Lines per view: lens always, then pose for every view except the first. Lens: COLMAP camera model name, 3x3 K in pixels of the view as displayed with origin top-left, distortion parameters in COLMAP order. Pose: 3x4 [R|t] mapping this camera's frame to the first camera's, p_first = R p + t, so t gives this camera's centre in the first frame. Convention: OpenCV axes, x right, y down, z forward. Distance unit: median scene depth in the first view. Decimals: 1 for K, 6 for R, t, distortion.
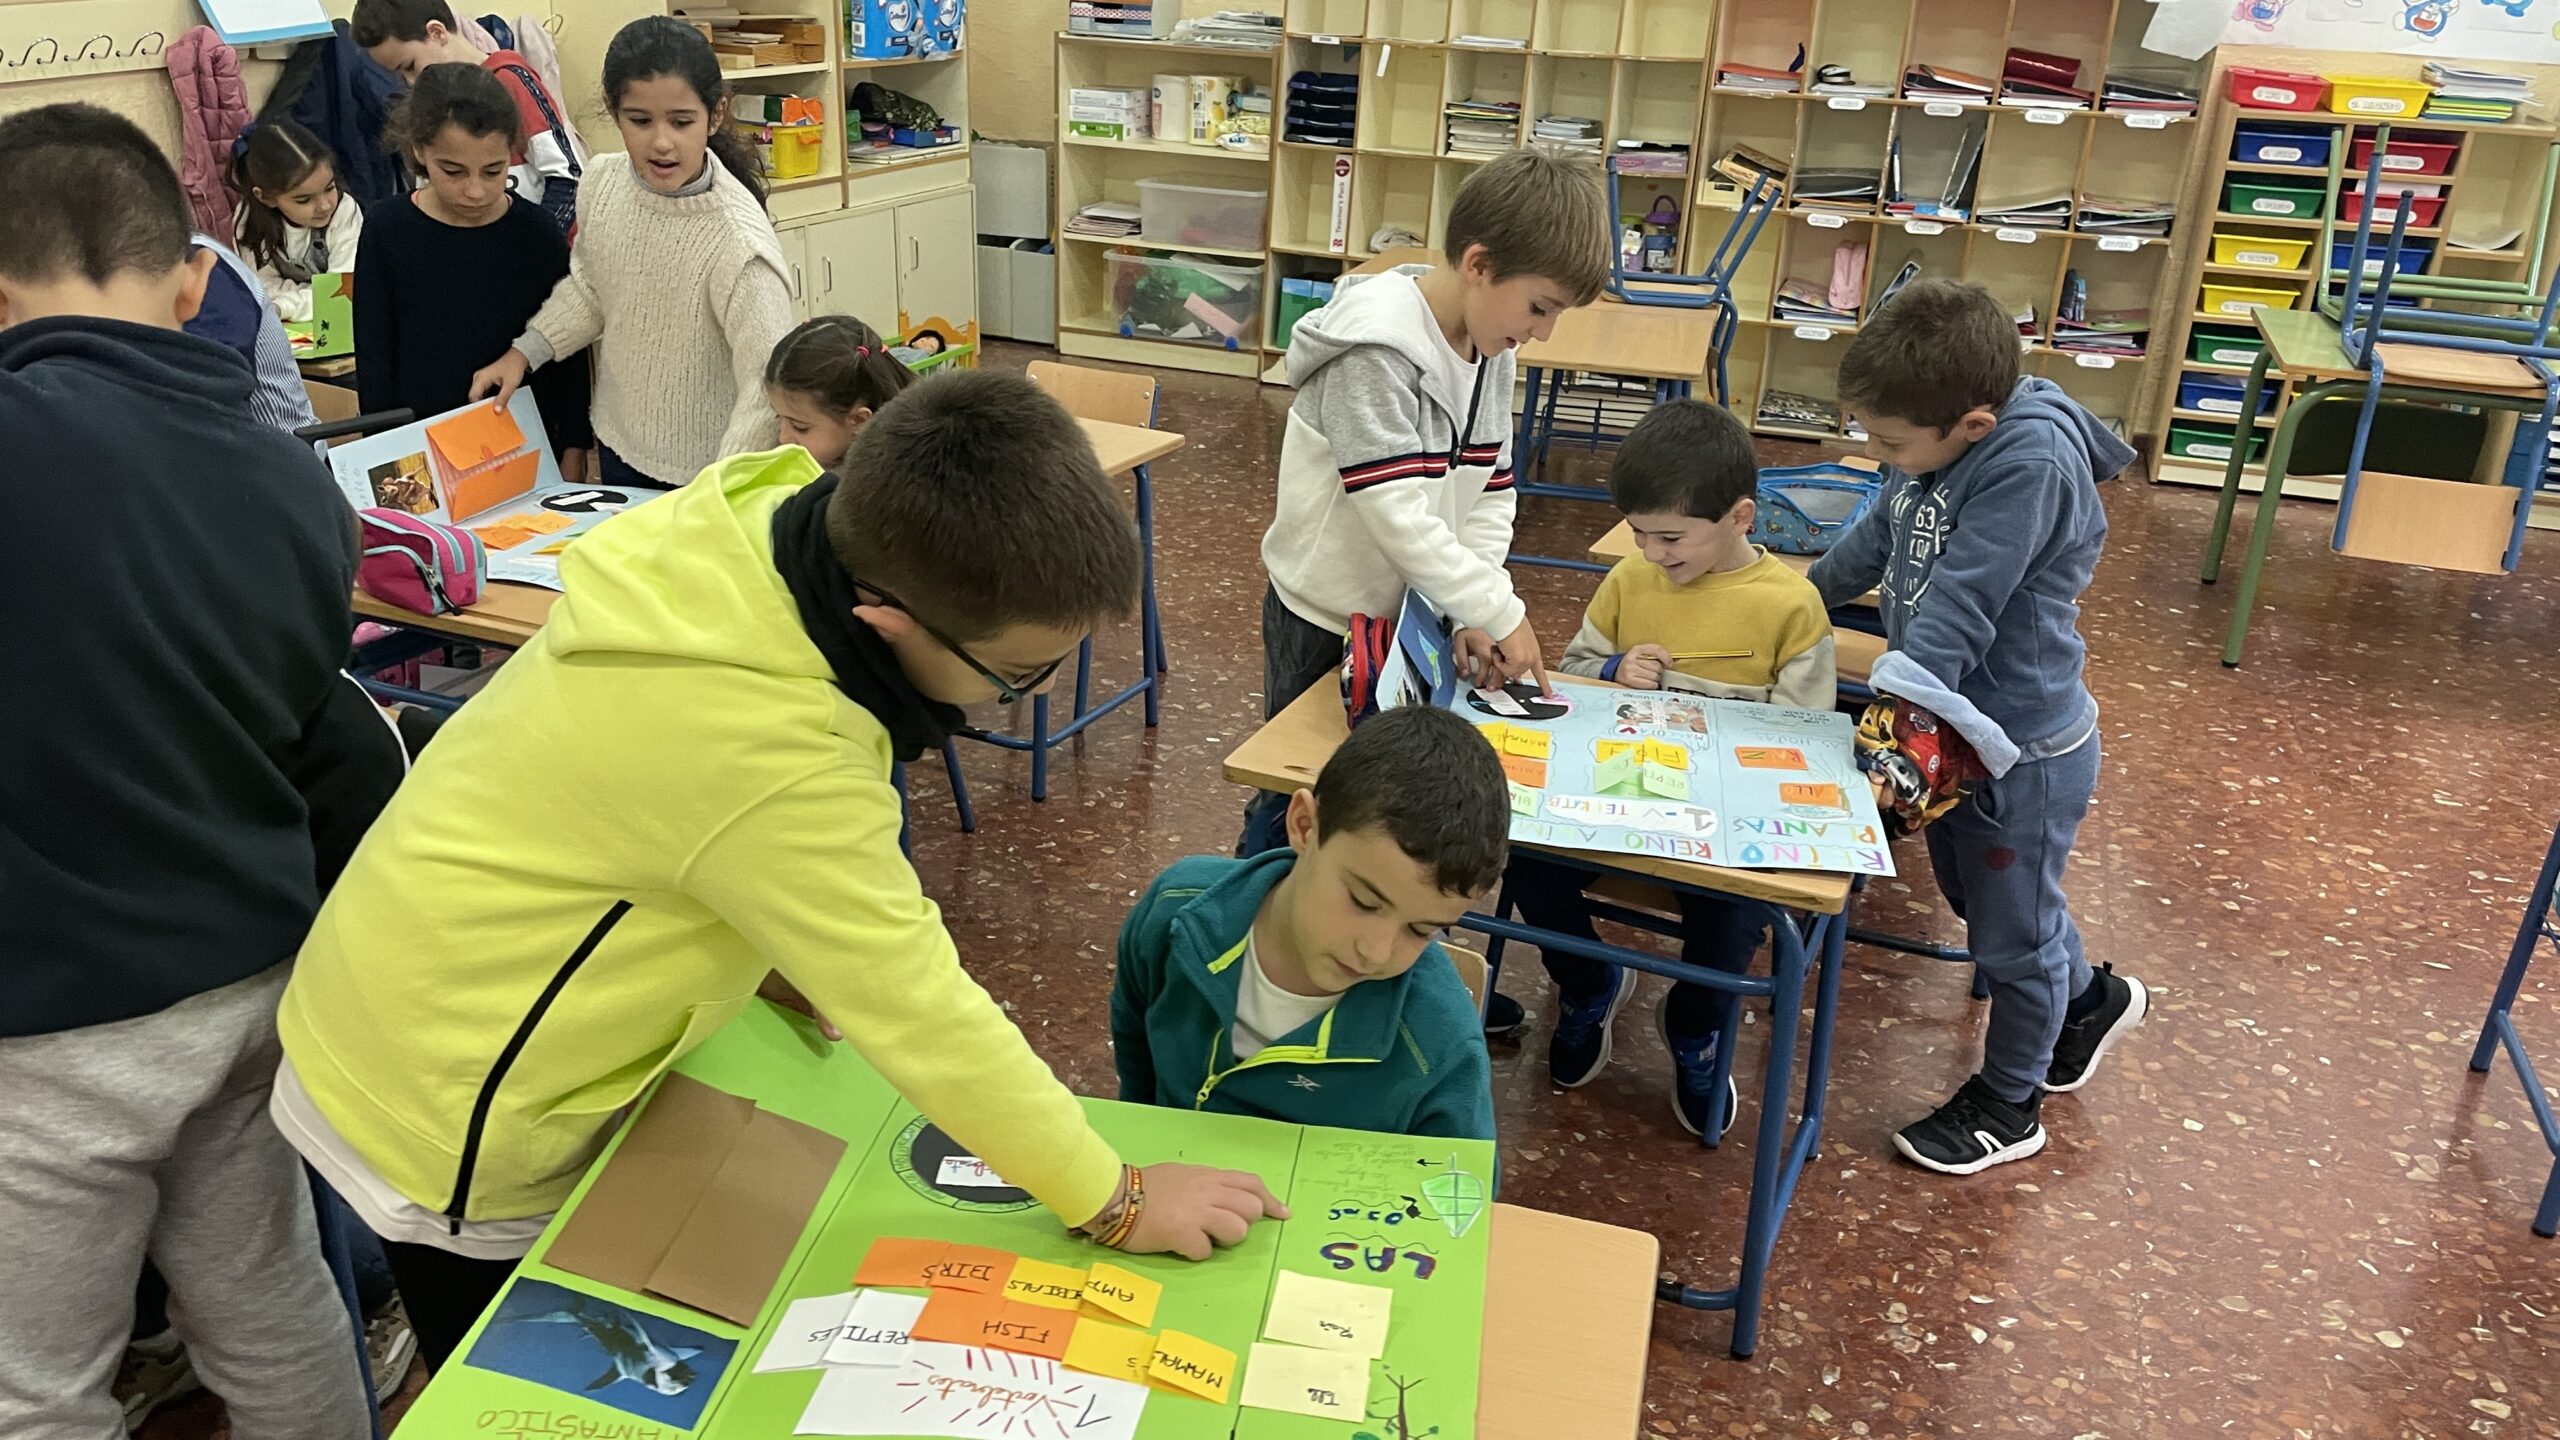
lens RADIAL K [[1954.8, 0, 1281.6], [0, 1954.8, 715.7], [0, 0, 1]] dist [0.081005, -0.113225]
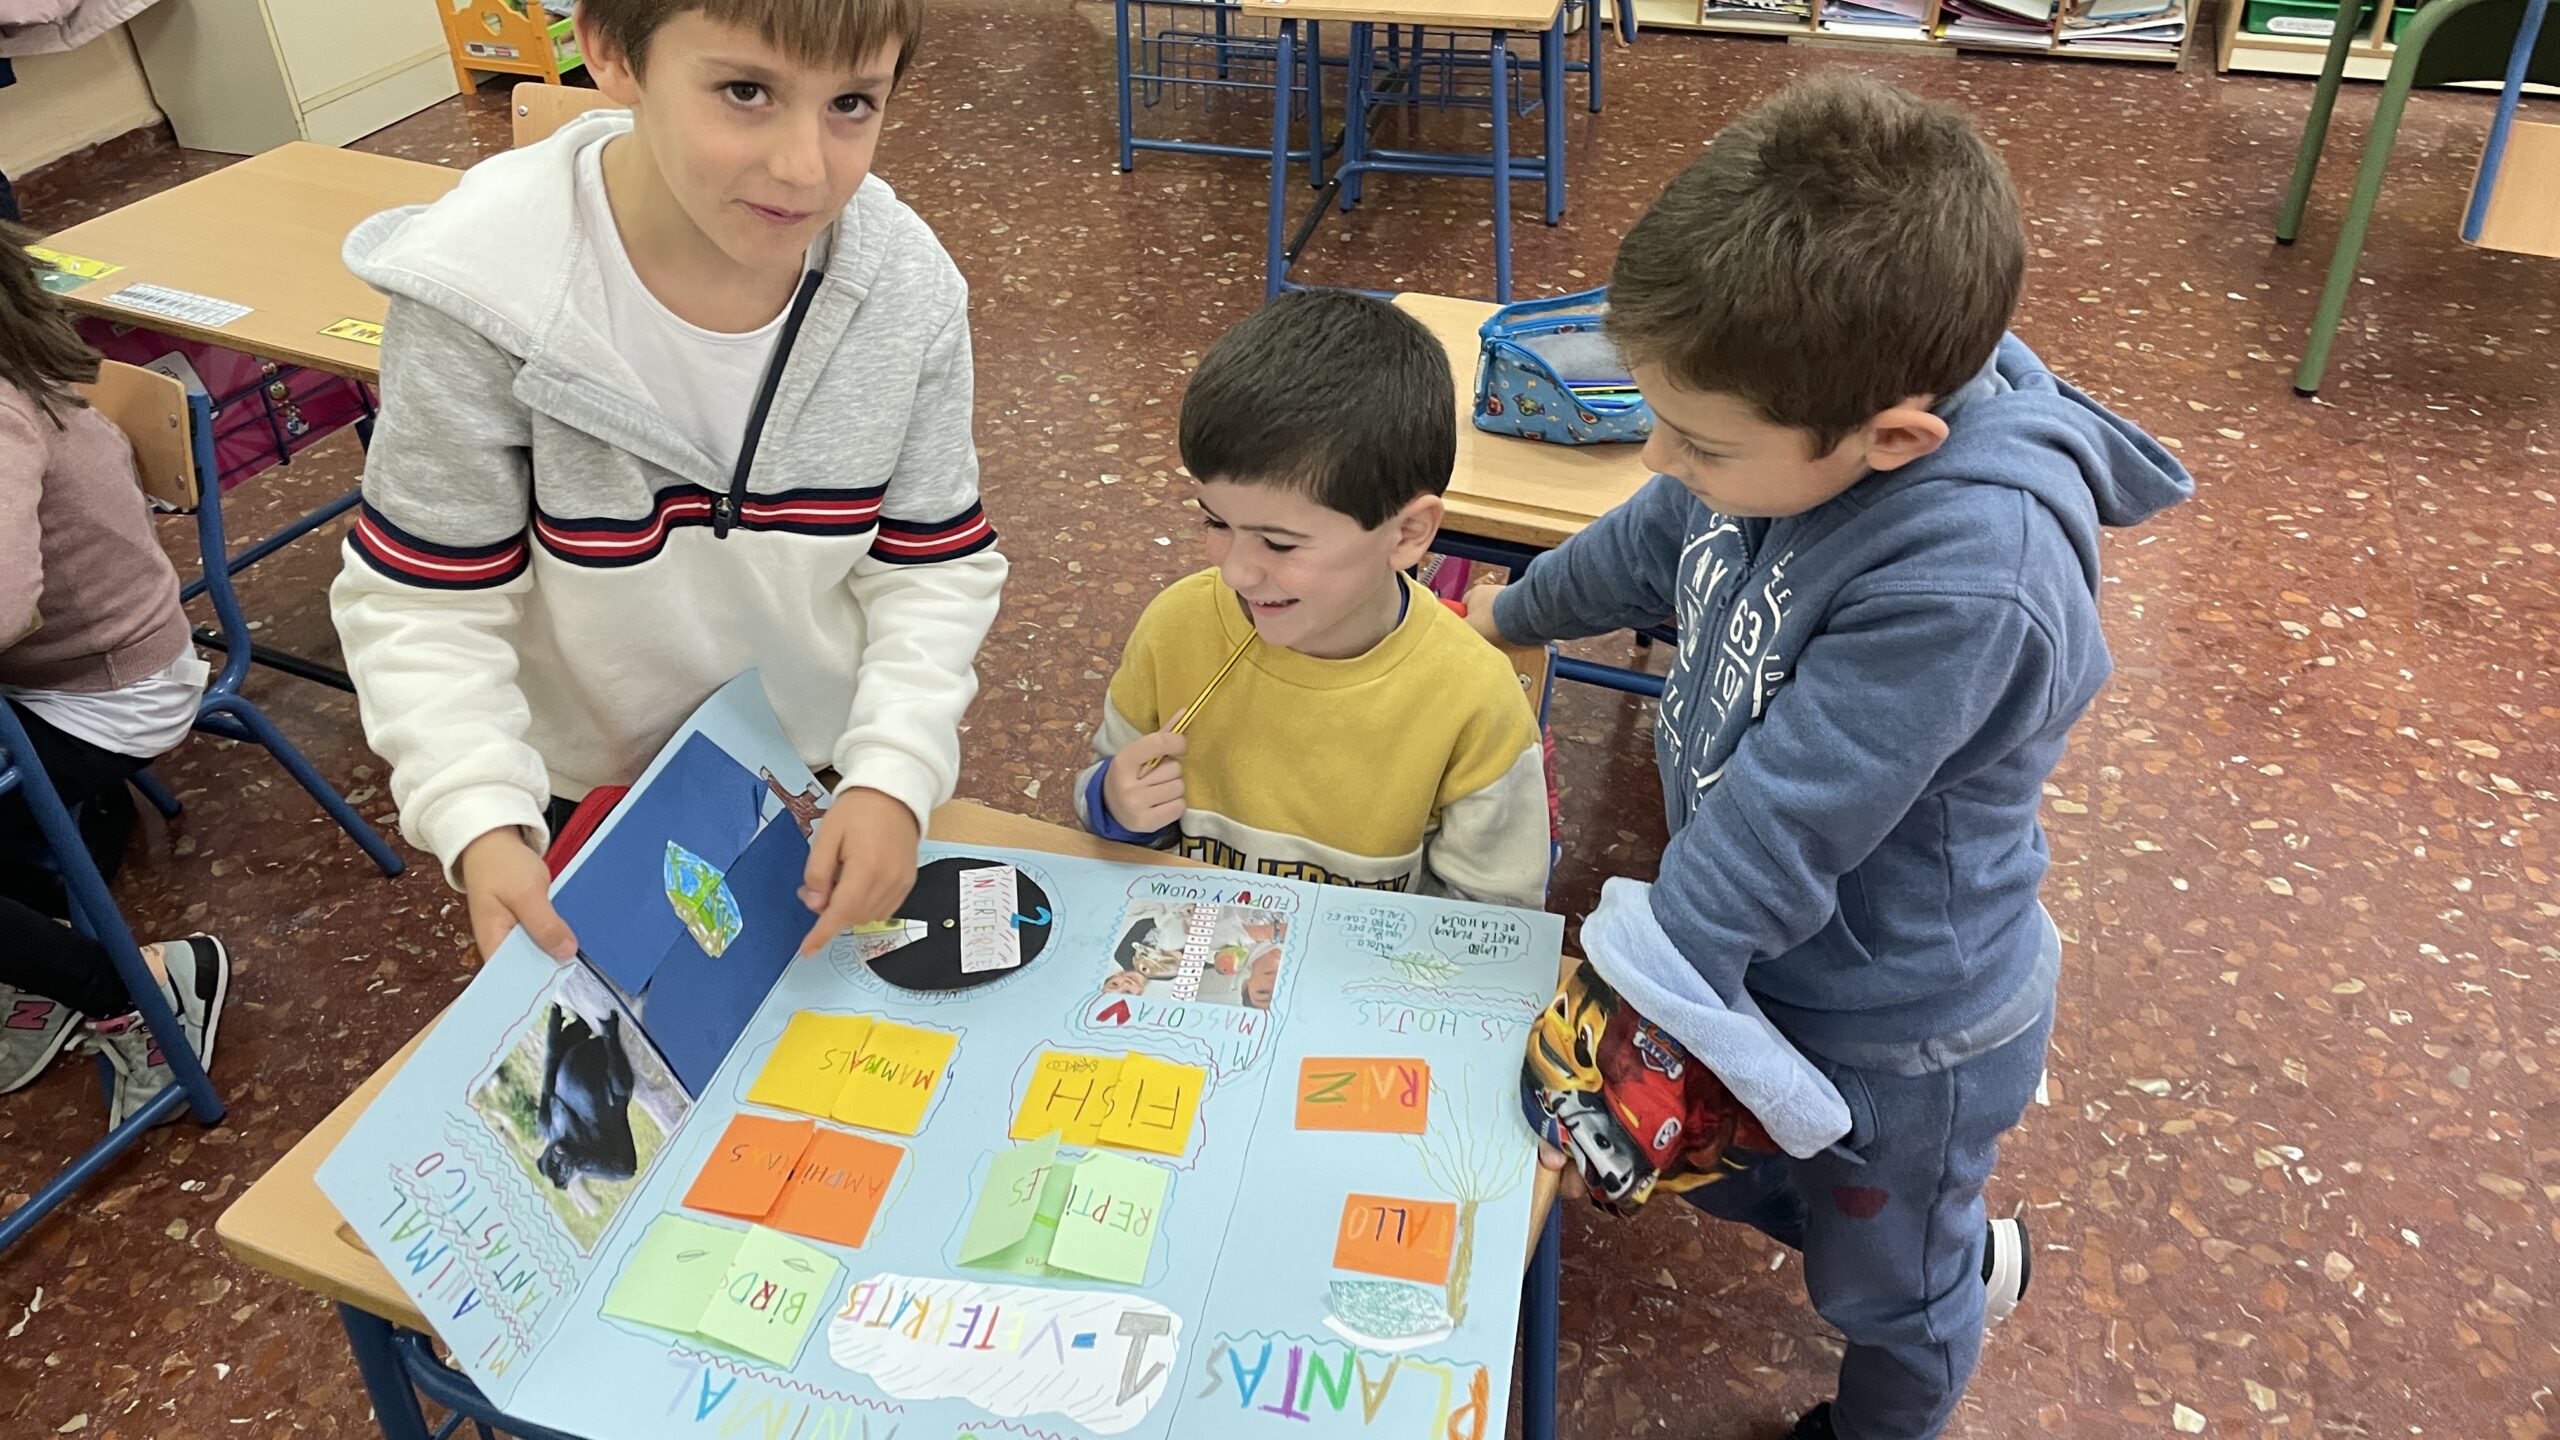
lens RADIAL K [[1954.8, 0, 1261.0], [0, 1954.8, 716.1], [0, 0, 1]] dist [0.081005, -0.113225]
pose [[0.997607, -0.054152, -0.042978, 0.163914], [0.062424, 0.972738, 0.223349, -0.125453], [0.029712, -0.225498, 0.973790, 0.342172]]
